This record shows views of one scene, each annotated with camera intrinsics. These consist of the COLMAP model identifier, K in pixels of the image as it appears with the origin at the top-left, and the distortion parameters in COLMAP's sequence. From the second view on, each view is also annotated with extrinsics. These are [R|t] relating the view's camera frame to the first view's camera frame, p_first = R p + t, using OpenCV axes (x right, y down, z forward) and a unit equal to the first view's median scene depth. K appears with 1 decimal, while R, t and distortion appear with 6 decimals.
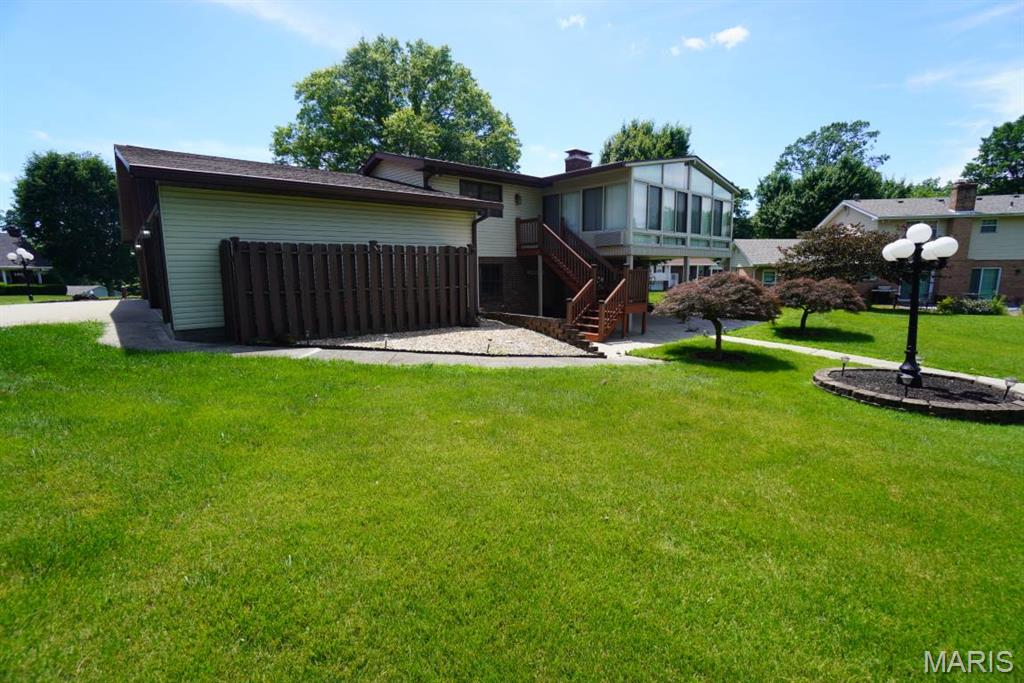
lens RADIAL K [[458.9, 0, 512.0], [0, 458.9, 341.5], [0, 0, 1]] dist [-0.060213, 0.026870]
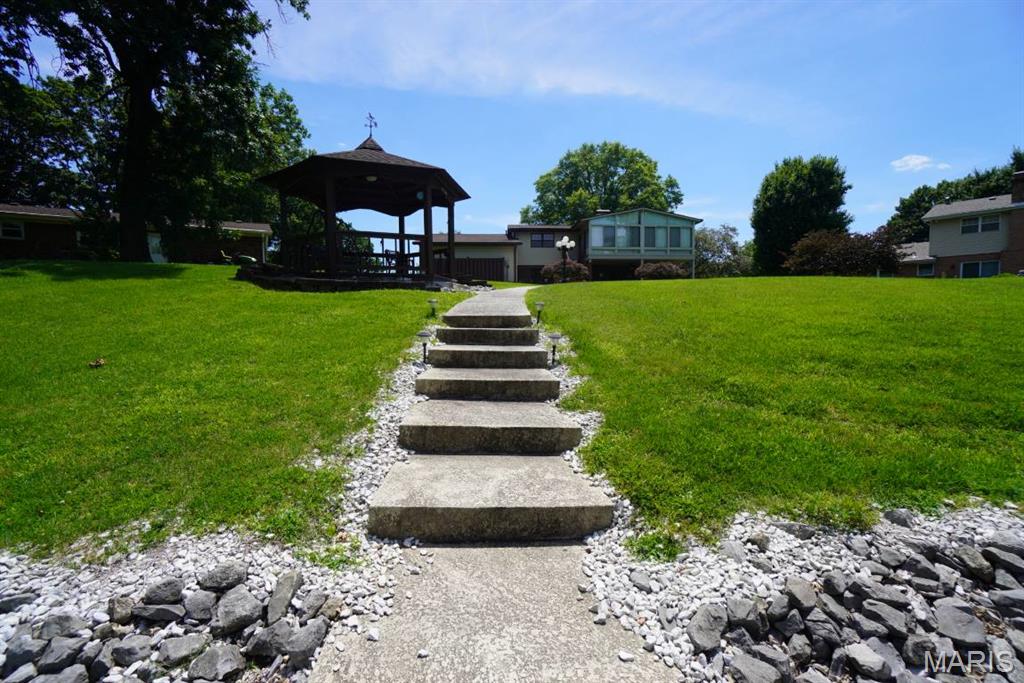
lens RADIAL K [[458.9, 0, 512.0], [0, 458.9, 341.5], [0, 0, 1]] dist [-0.060213, 0.026870]
pose [[0.785537, 0.040739, -0.617472, 1.023630], [-0.100115, 0.993052, -0.061847, 0.285562], [0.610662, 0.110401, 0.784158, -0.683713]]
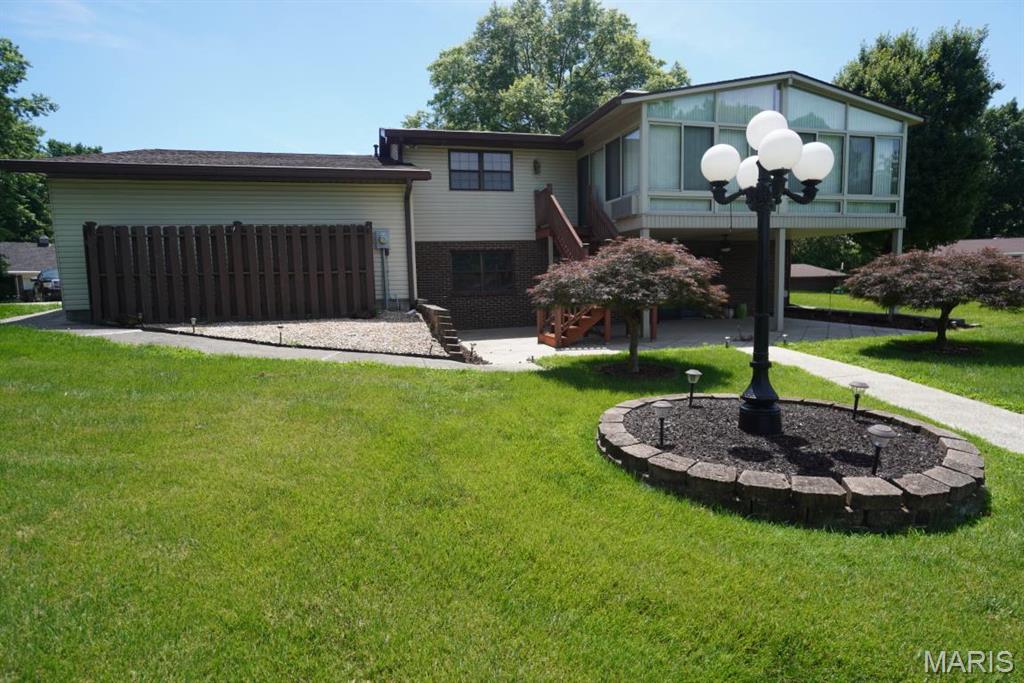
lens RADIAL K [[562.3, 0, 516.9], [0, 562.3, 343.8], [0, 0, 1]] dist [-0.031967, 0.023728]
pose [[0.900484, 0.038408, -0.433190, 0.357969], [-0.052518, 0.998406, -0.020649, 0.011840], [0.431707, 0.041344, 0.901066, 0.113670]]
